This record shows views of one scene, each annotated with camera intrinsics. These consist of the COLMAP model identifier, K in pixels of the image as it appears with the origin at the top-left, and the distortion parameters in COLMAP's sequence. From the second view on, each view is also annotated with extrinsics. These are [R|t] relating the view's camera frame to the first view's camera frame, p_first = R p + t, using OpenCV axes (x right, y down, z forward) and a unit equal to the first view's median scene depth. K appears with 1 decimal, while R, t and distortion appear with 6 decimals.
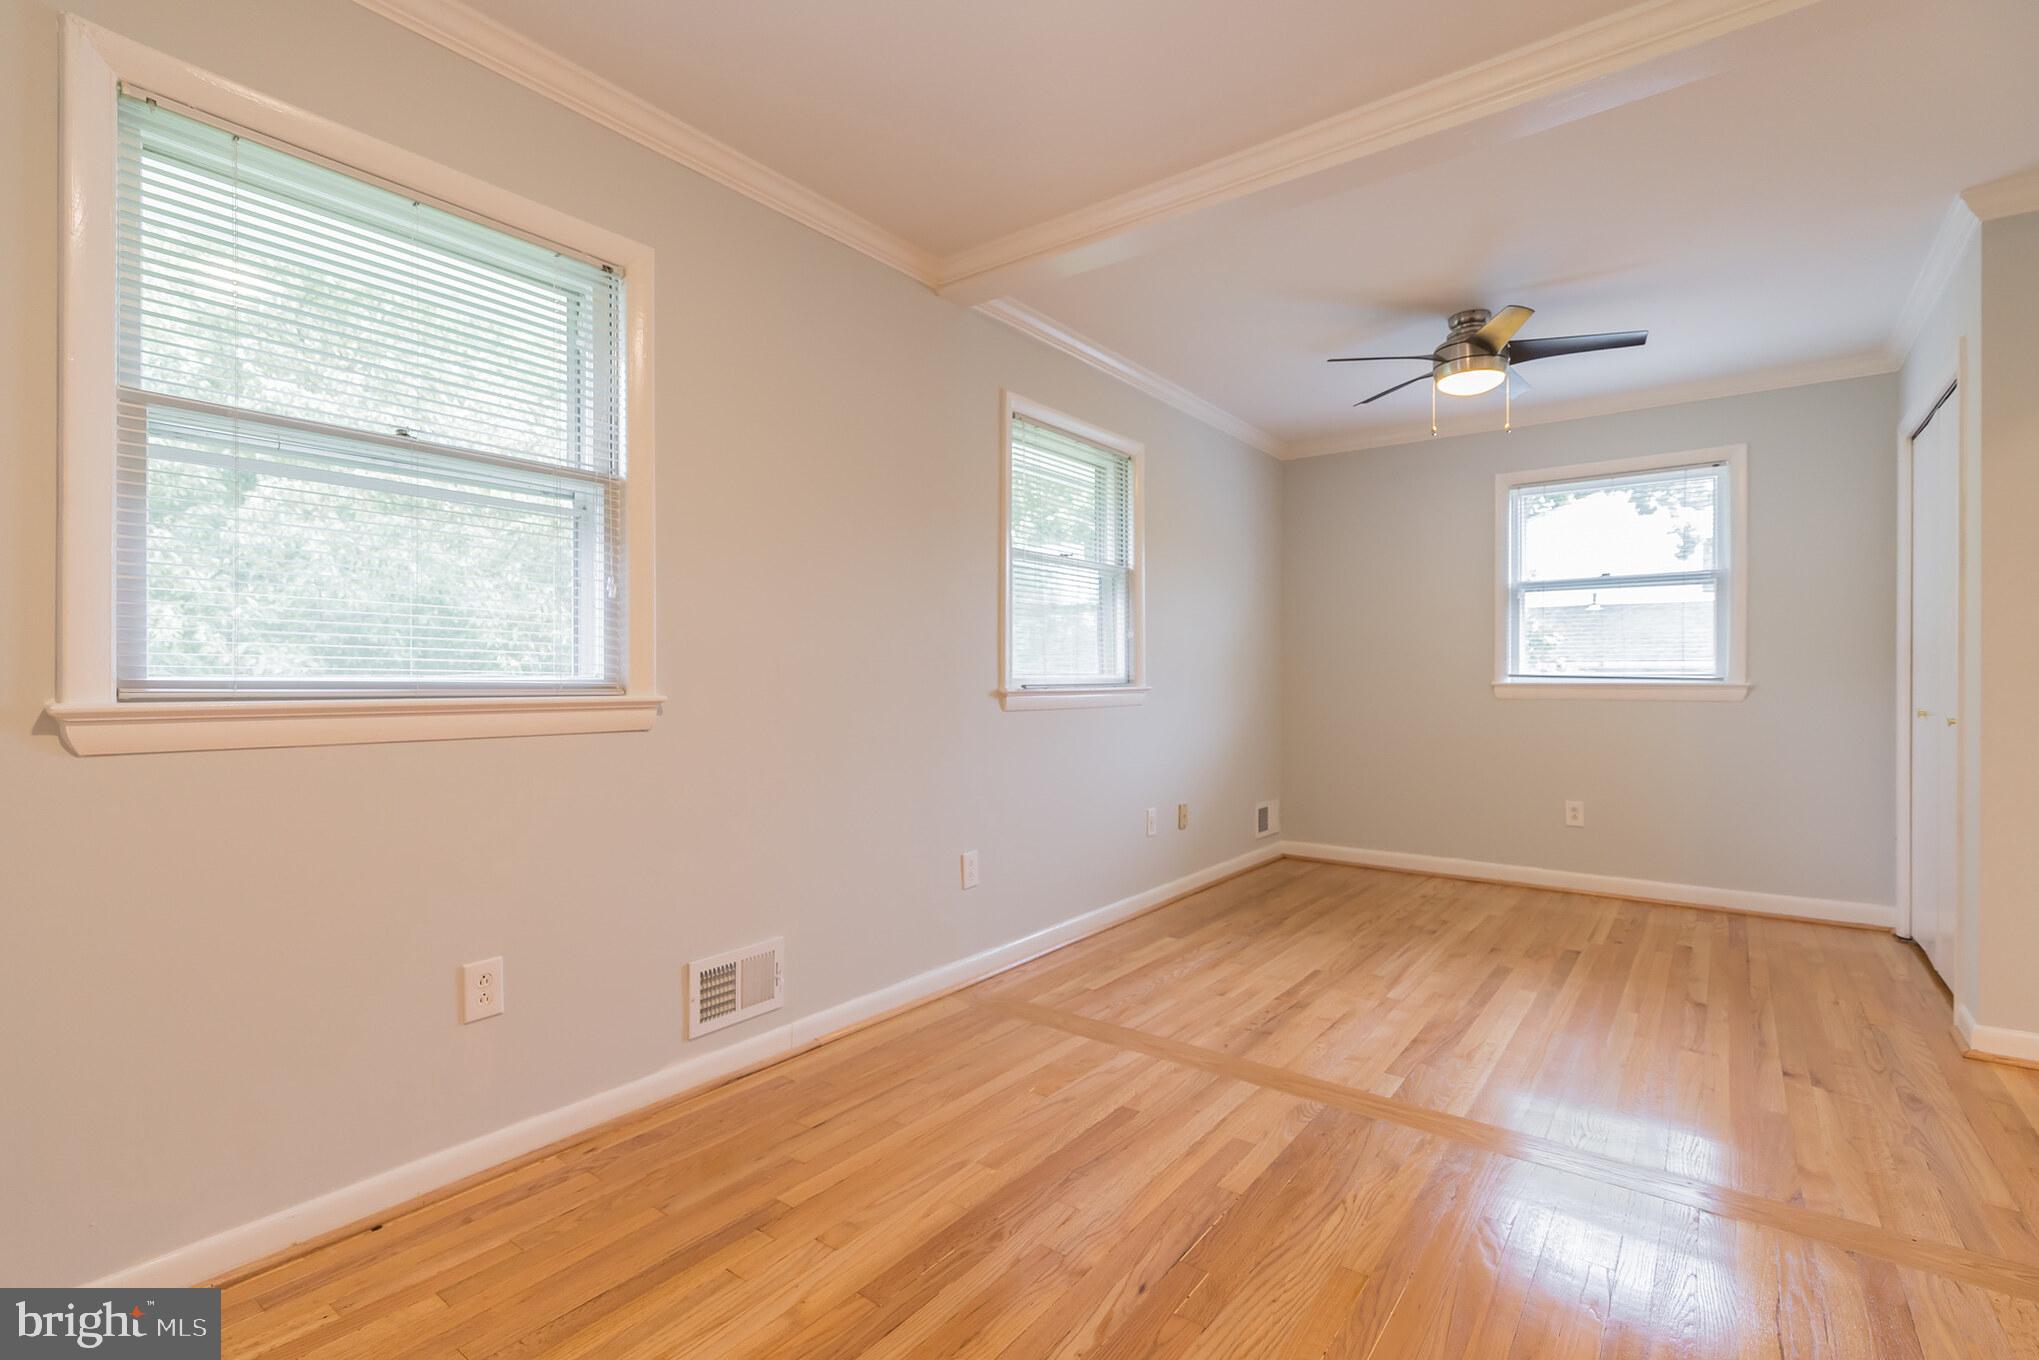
lens RADIAL K [[932.6, 0, 1001.5], [0, 932.6, 678.3], [0, 0, 1]] dist [-0.009435, 0.001472]
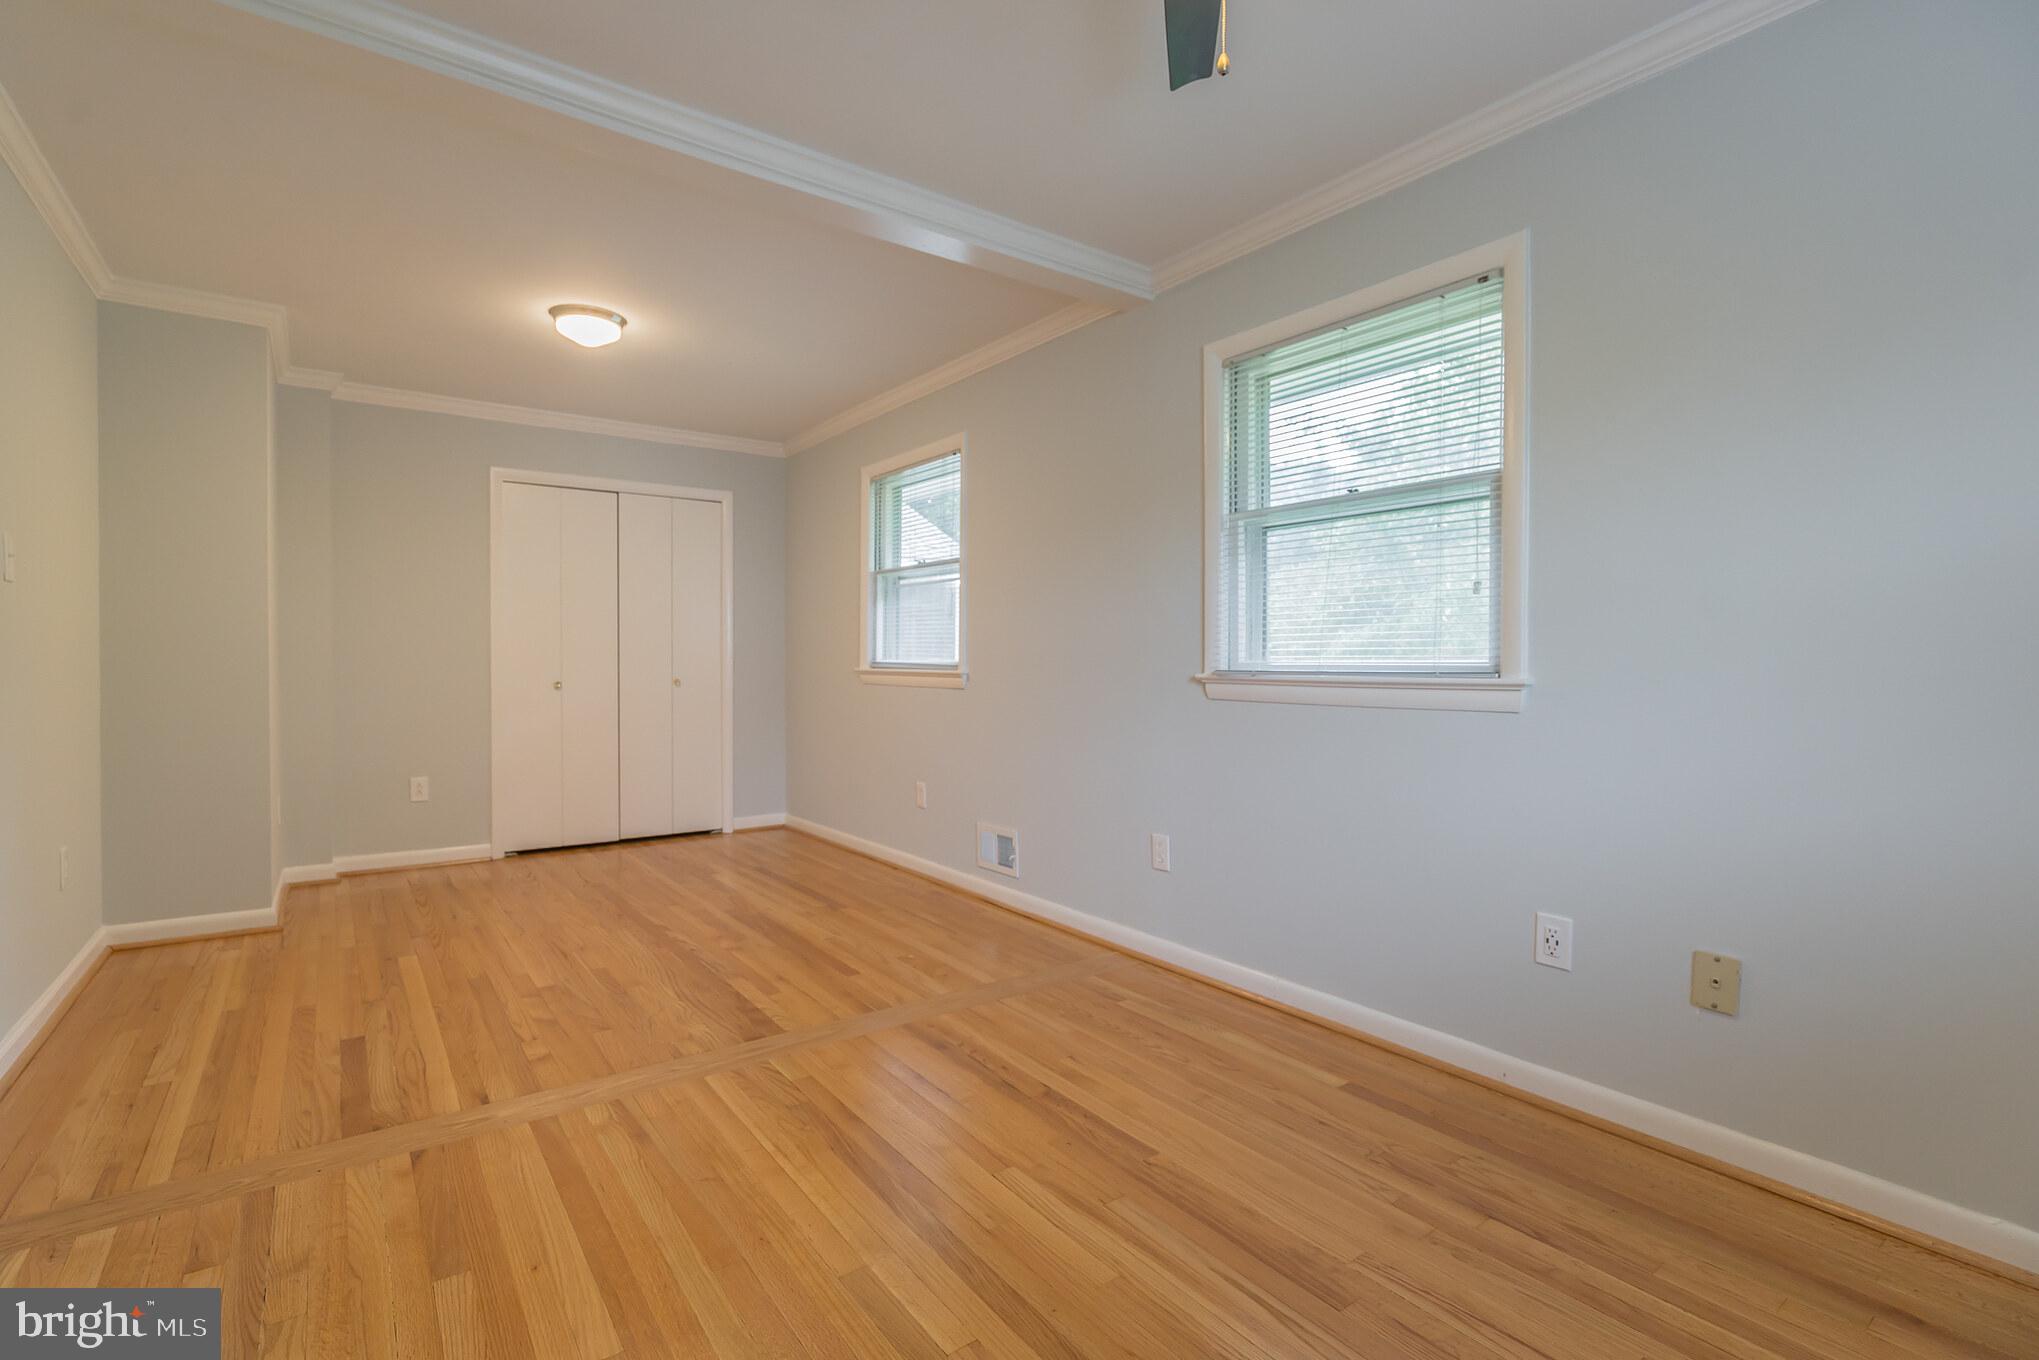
lens RADIAL K [[932.6, 0, 1014.6], [0, 932.6, 660.4], [0, 0, 1]] dist [-0.009435, 0.001472]
pose [[-0.274138, -0.000120, -0.961690, 1.009020], [-0.002080, 0.999998, 0.000468, -0.002501], [0.961688, 0.002128, -0.274138, 1.157894]]
